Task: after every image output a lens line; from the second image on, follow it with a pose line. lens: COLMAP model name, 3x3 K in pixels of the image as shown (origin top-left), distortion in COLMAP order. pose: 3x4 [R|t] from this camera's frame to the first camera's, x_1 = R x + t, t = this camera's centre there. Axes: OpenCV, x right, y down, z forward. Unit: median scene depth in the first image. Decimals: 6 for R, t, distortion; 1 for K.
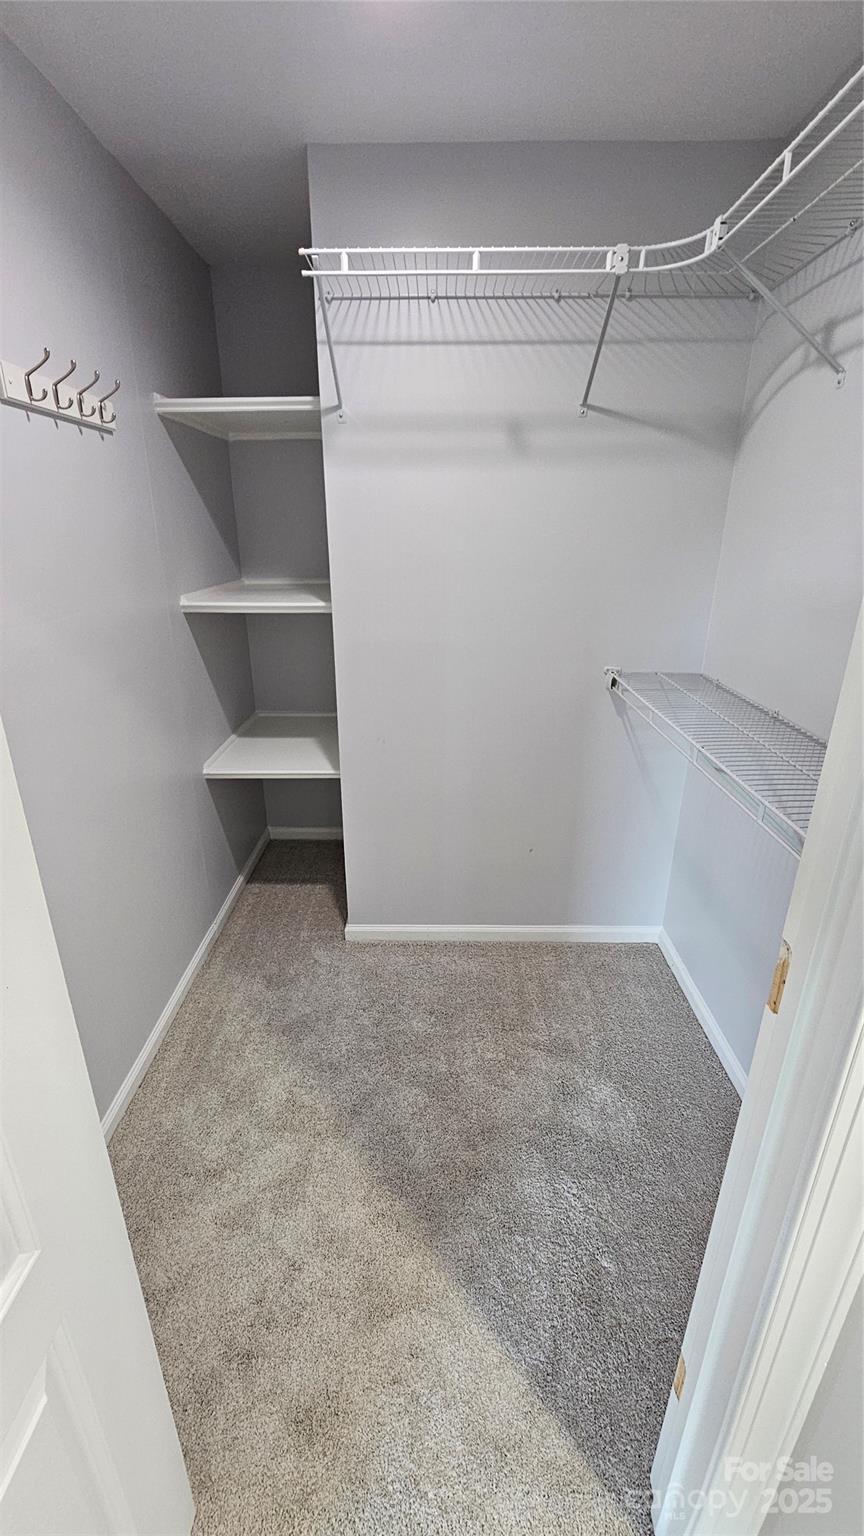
lens RADIAL K [[626.2, 0, 430.4], [0, 626.2, 766.3], [0, 0, 1]] dist [0.001317, 0.000107]
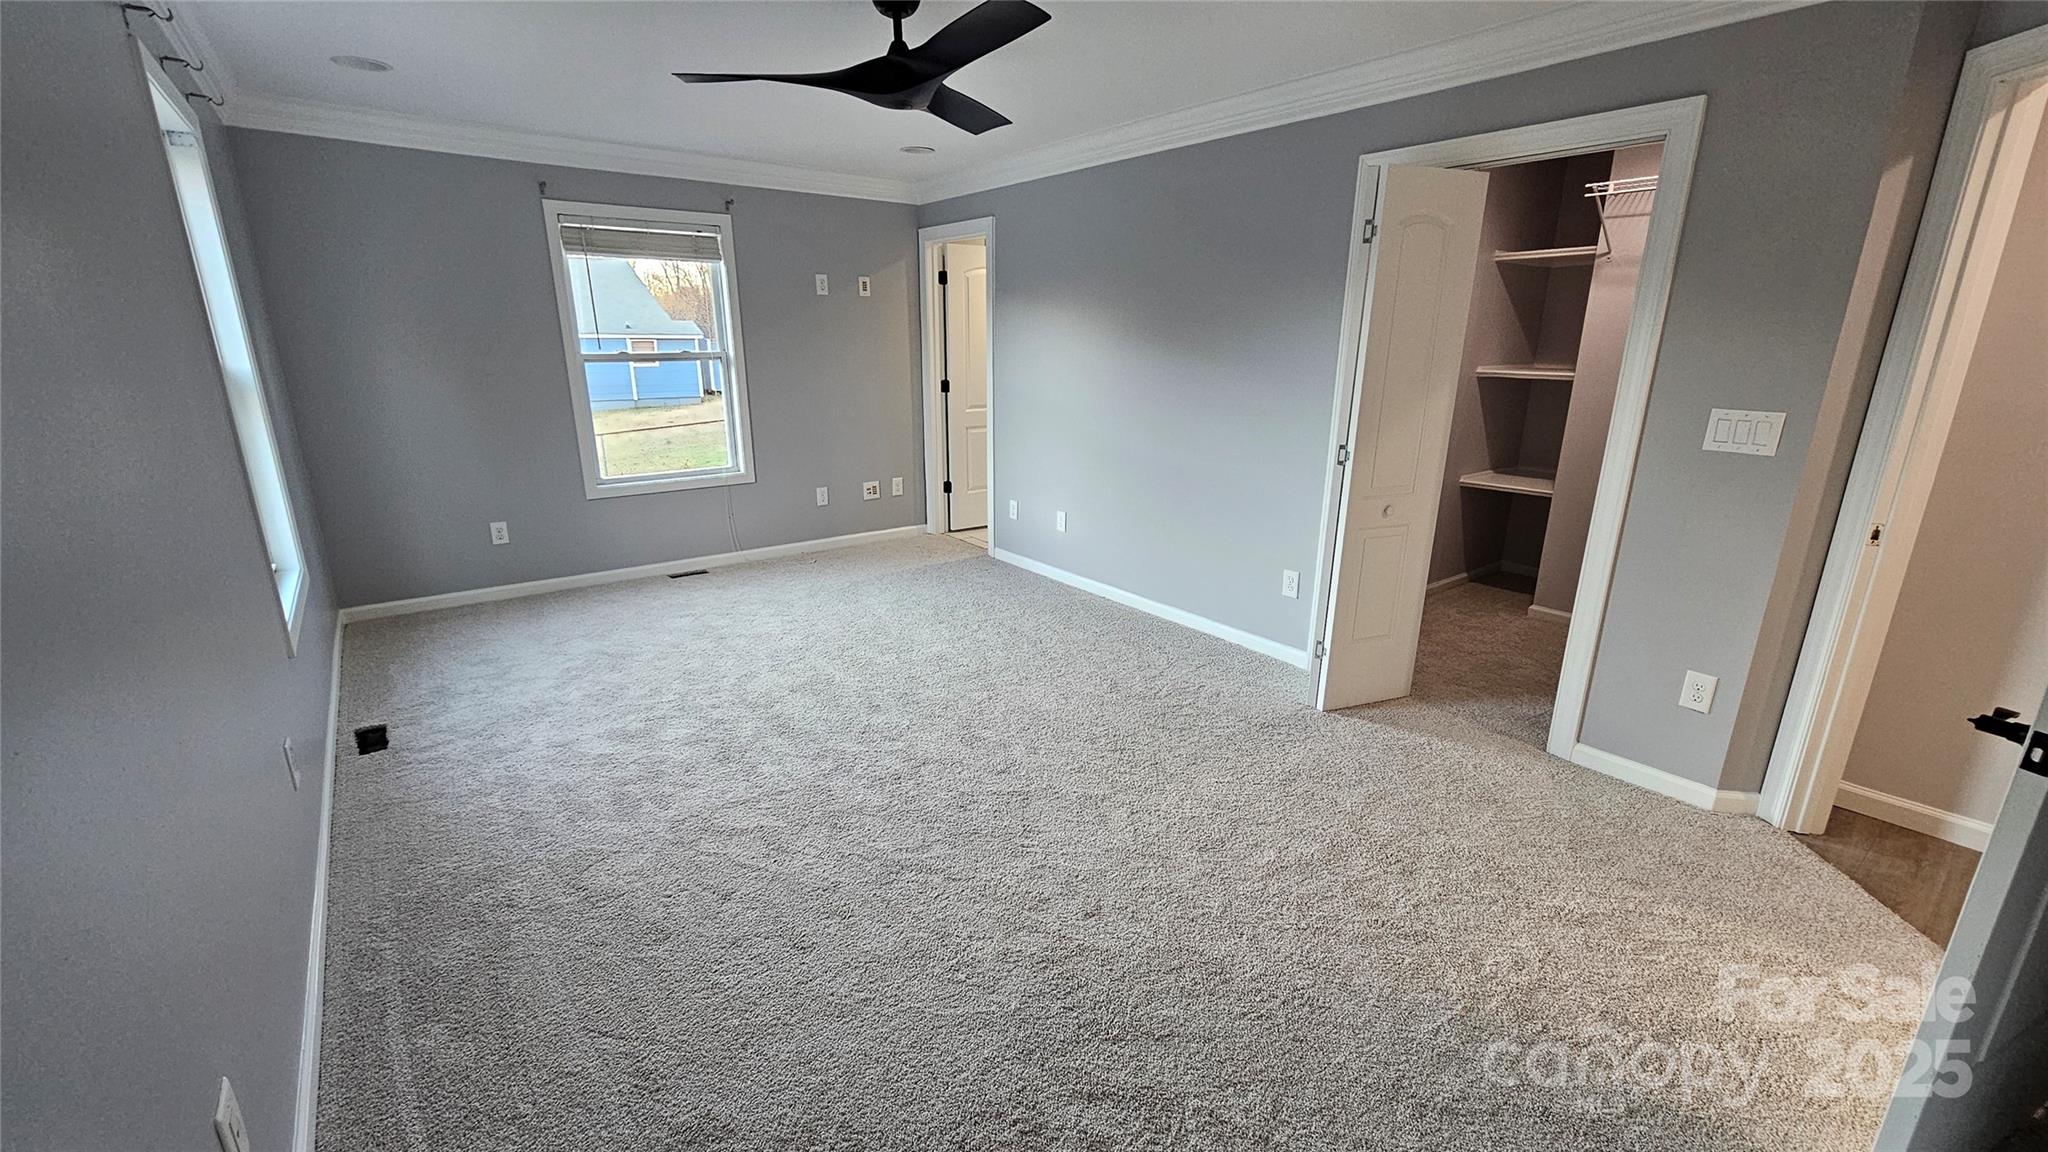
lens RADIAL K [[834.9, 0, 1023.2], [0, 834.9, 575.3], [0, 0, 1]] dist [0.001317, 0.000107]
pose [[0.619687, 0.221597, -0.752916, 0.695096], [-0.284577, 0.957472, 0.047580, 0.538019], [0.731439, 0.184778, 0.656395, -1.324592]]
